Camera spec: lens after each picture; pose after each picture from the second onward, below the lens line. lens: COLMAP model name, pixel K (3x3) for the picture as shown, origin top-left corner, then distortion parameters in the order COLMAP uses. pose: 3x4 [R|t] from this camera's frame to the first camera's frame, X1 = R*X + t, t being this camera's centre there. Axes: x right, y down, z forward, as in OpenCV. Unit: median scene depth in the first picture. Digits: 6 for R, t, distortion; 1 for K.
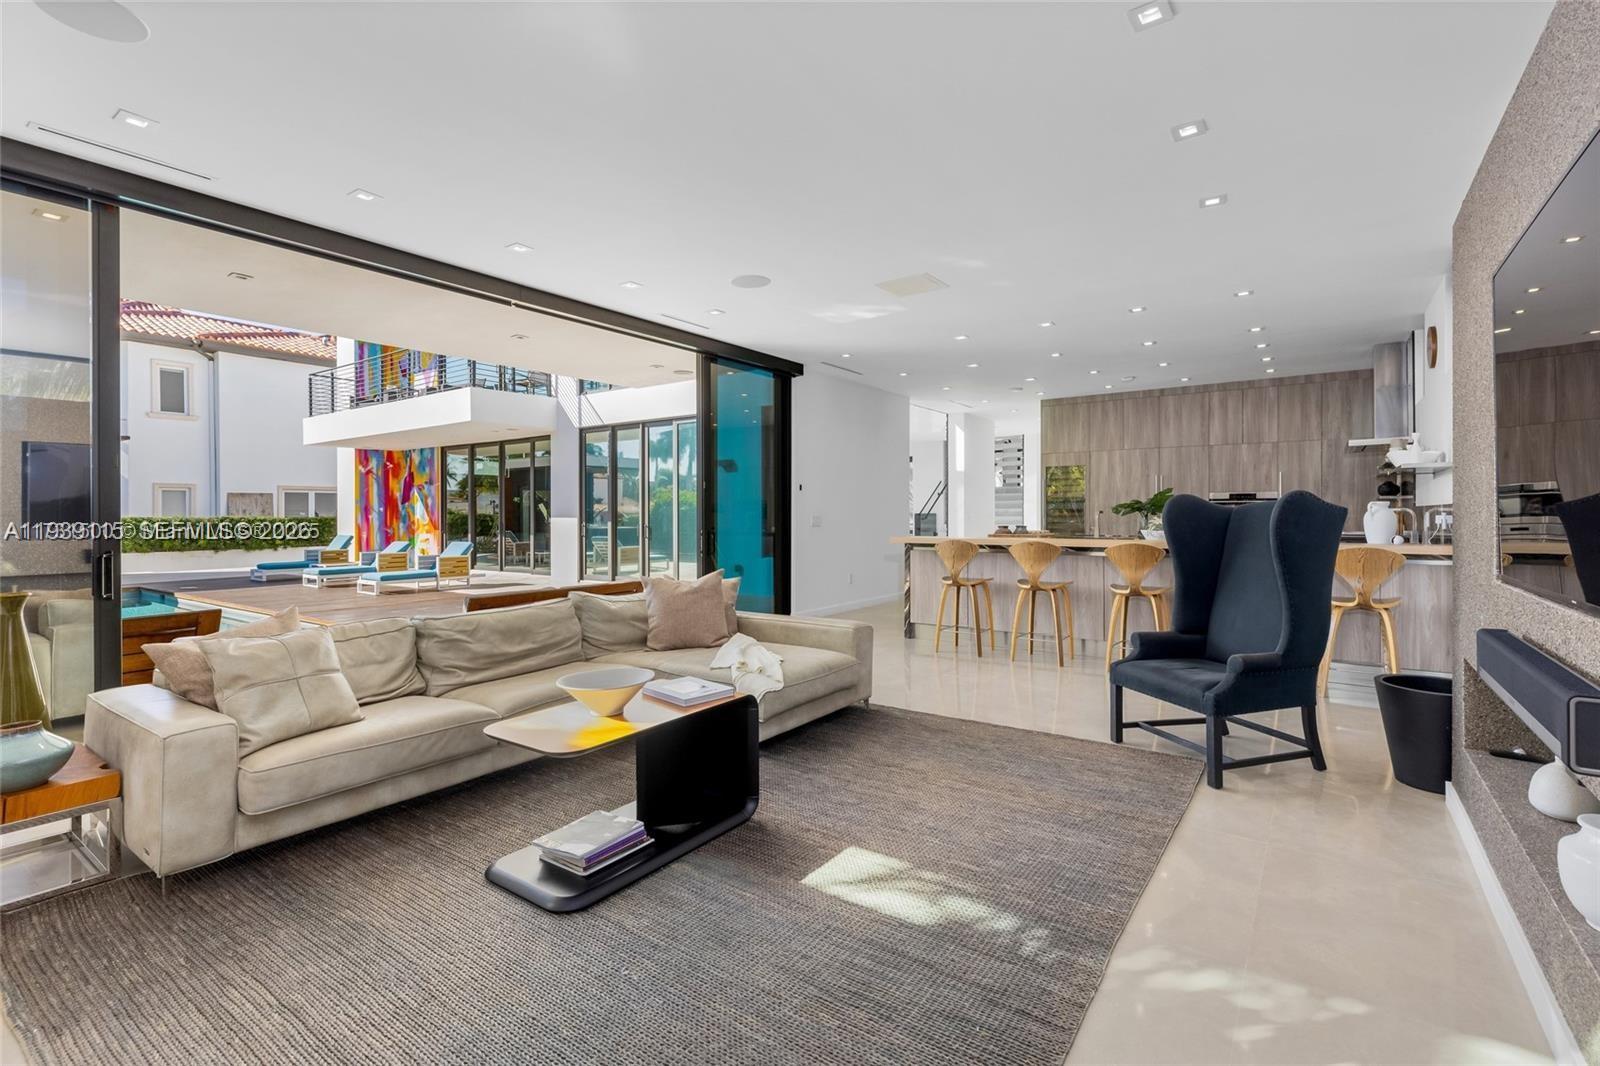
lens RADIAL K [[723.0, 0, 793.0], [0, 723.0, 511.1], [0, 0, 1]] dist [0.003787, 0.000334]
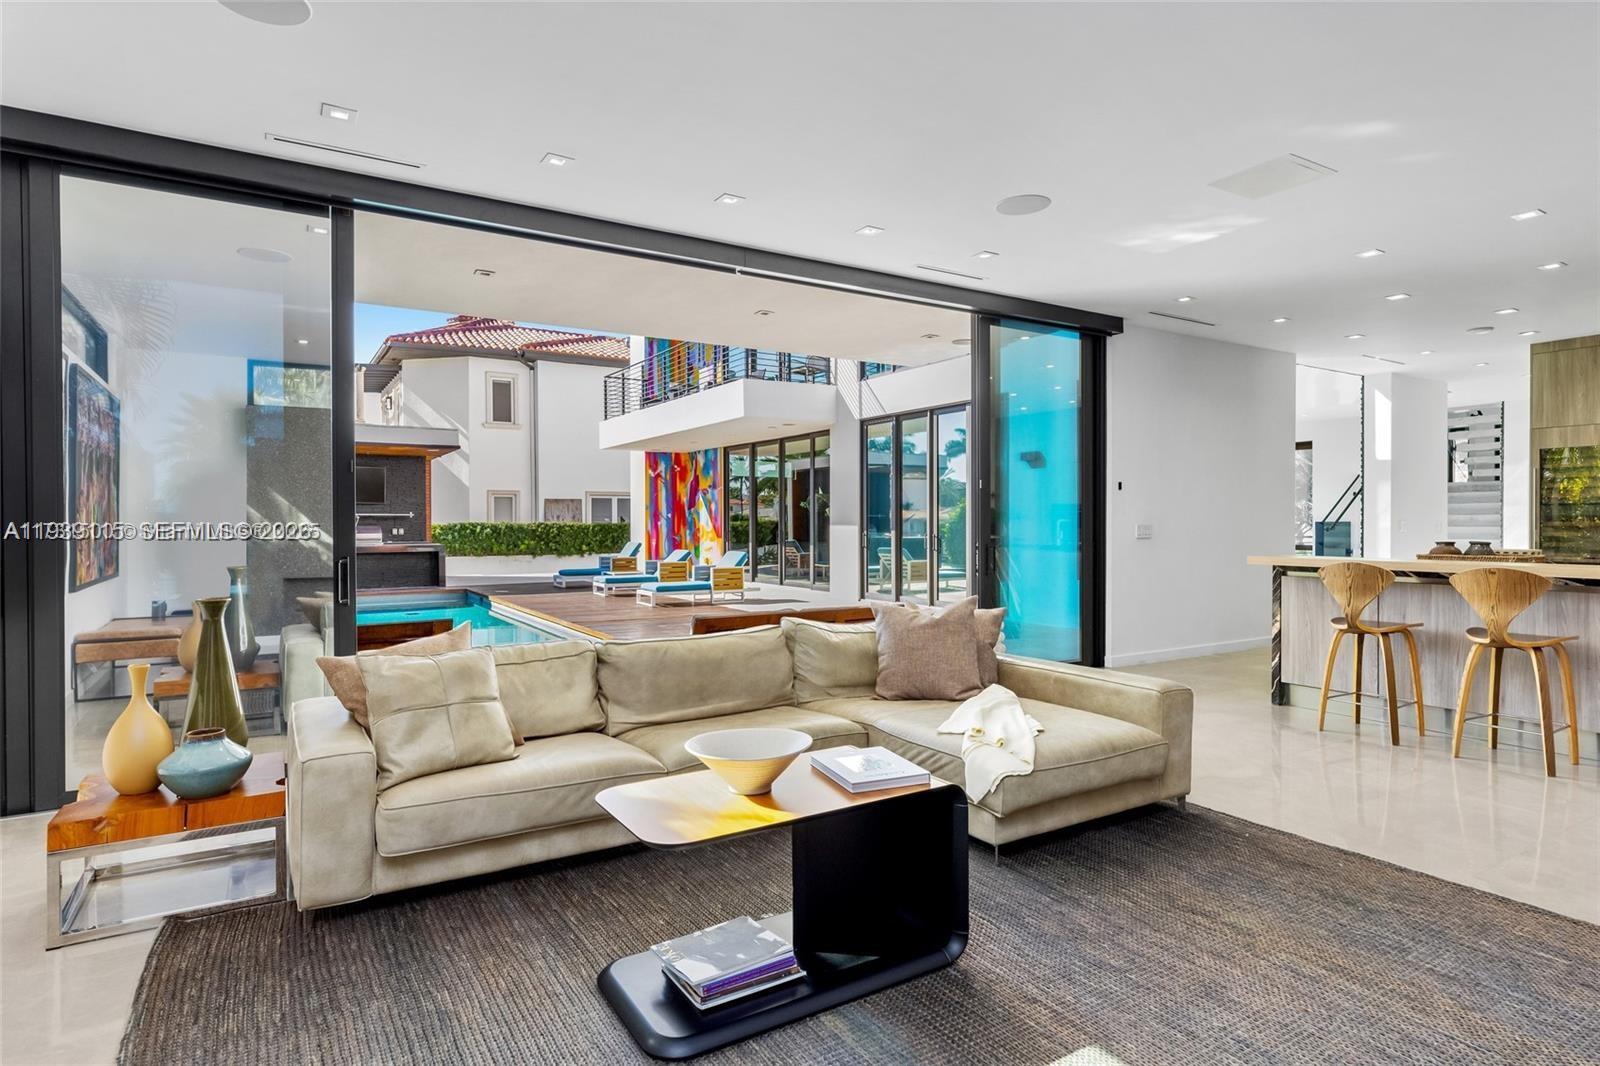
lens RADIAL K [[866.7, 0, 798.1], [0, 866.7, 519.5], [0, 0, 1]] dist [-0.002115, 0.001539]
pose [[0.926789, 0.002716, -0.375574, 0.050946], [-0.001852, 0.999995, 0.002661, -0.000255], [0.375579, -0.001770, 0.926789, 0.081012]]
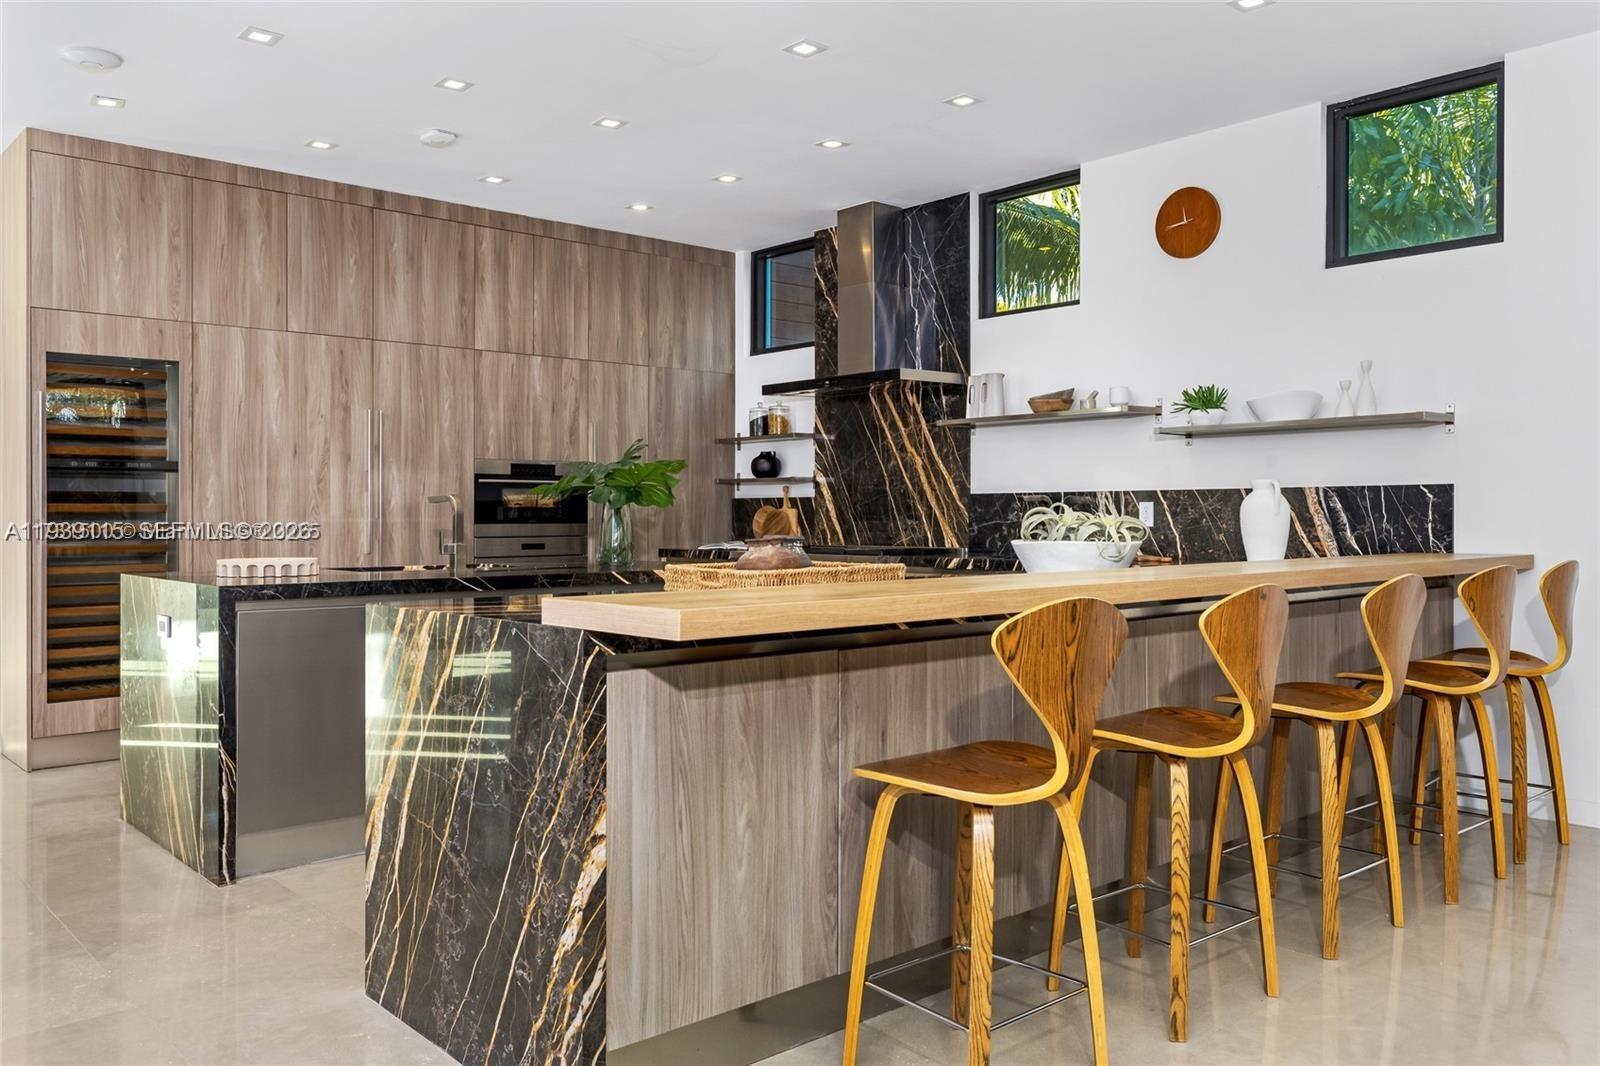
lens RADIAL K [[1239.9, 0, 798.6], [0, 1239.9, 514.5], [0, 0, 1]] dist [0.006799, -0.009224]
pose [[0.216762, 0.002725, 0.976221, -0.154682], [-0.001481, 0.999996, -0.002463, 0.014169], [-0.976223, -0.000912, 0.216765, 0.946144]]
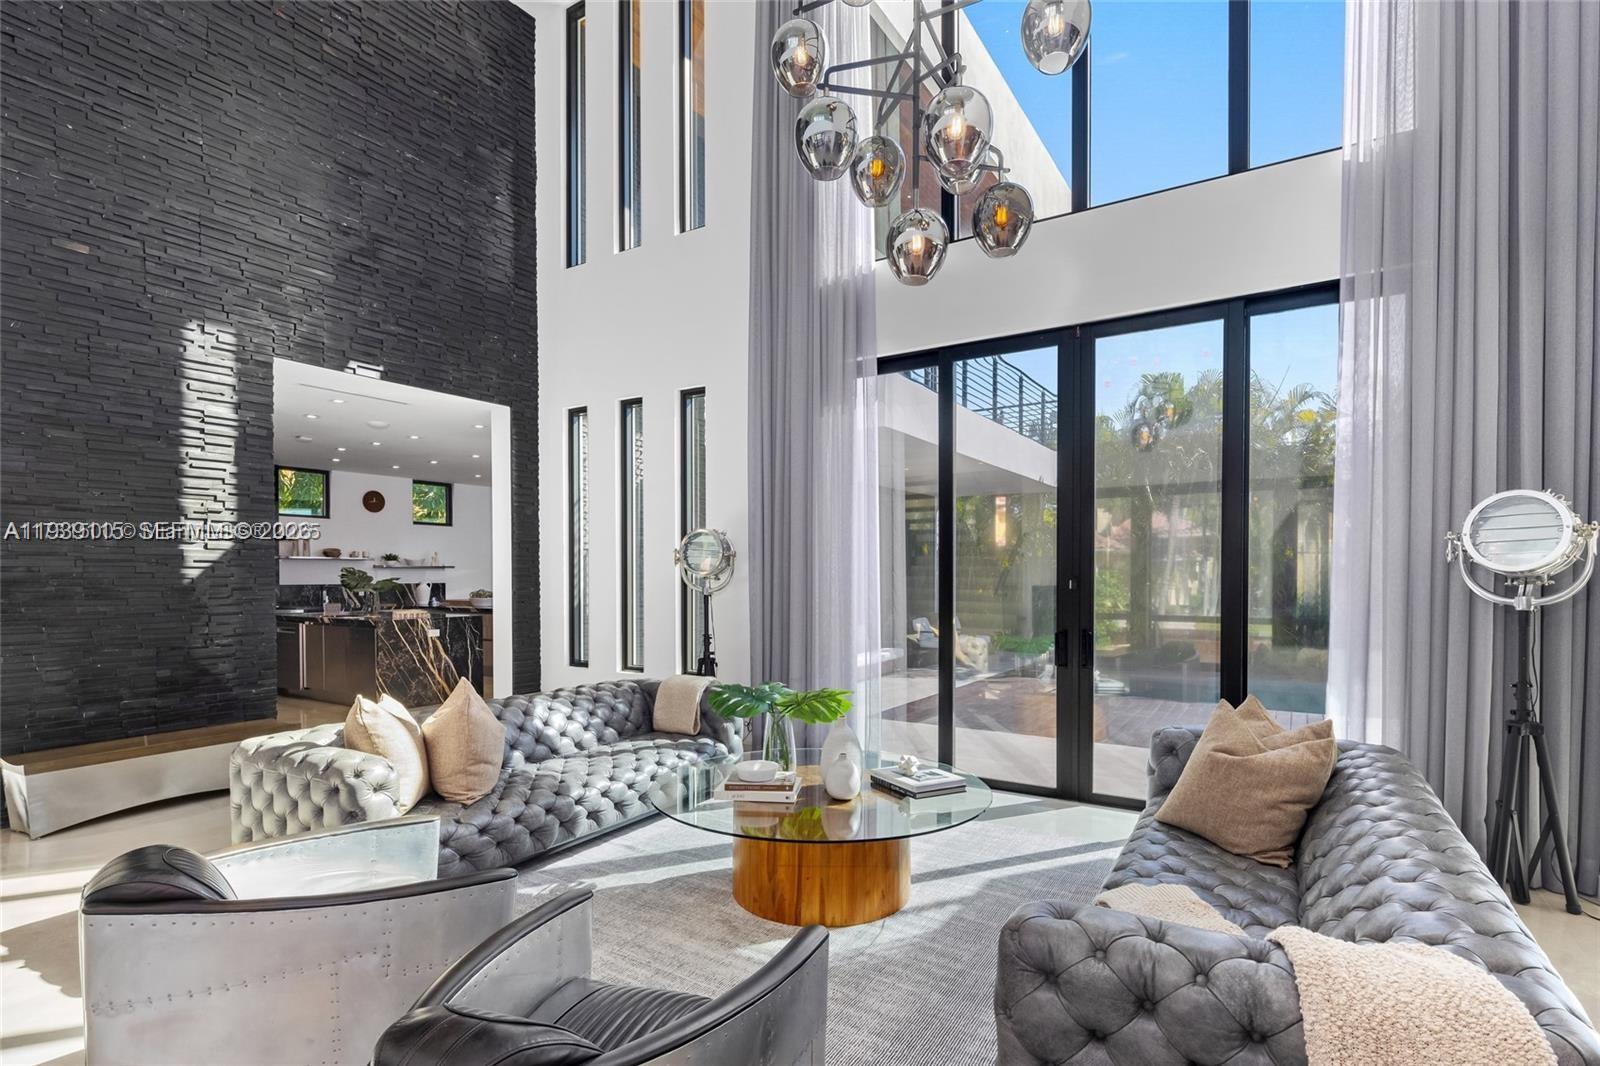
lens RADIAL K [[767.4, 0, 774.4], [0, 767.4, 588.0], [0, 0, 1]] dist [-0.005837, -0.002094]
pose [[-0.999304, 0.004305, -0.037066, -0.094946], [0.003852, 0.999917, 0.012284, -0.015043], [0.037116, 0.012133, -0.999237, 2.688964]]
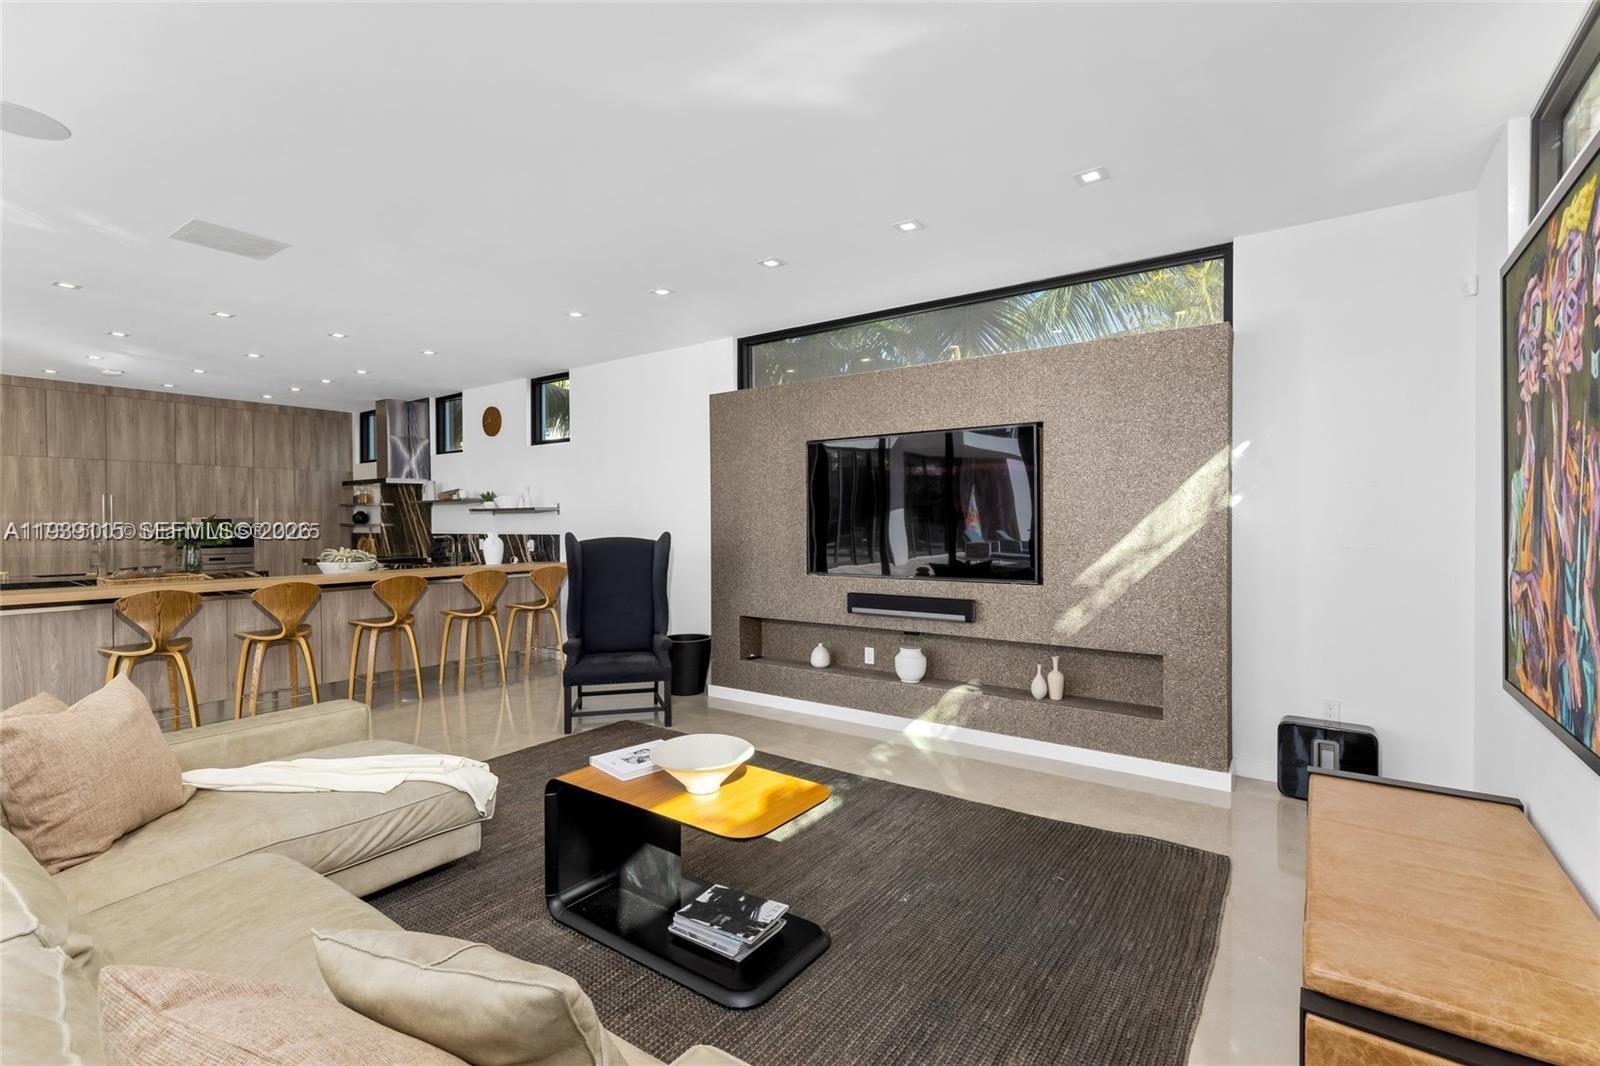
lens RADIAL K [[723.0, 0, 800.3], [0, 723.0, 532.1], [0, 0, 1]] dist [0.003787, 0.000334]
pose [[-0.006835, -0.012239, 0.999902, -0.460601], [0.002438, 0.999922, 0.012256, -0.022829], [-0.999974, 0.002521, -0.006805, 0.354838]]
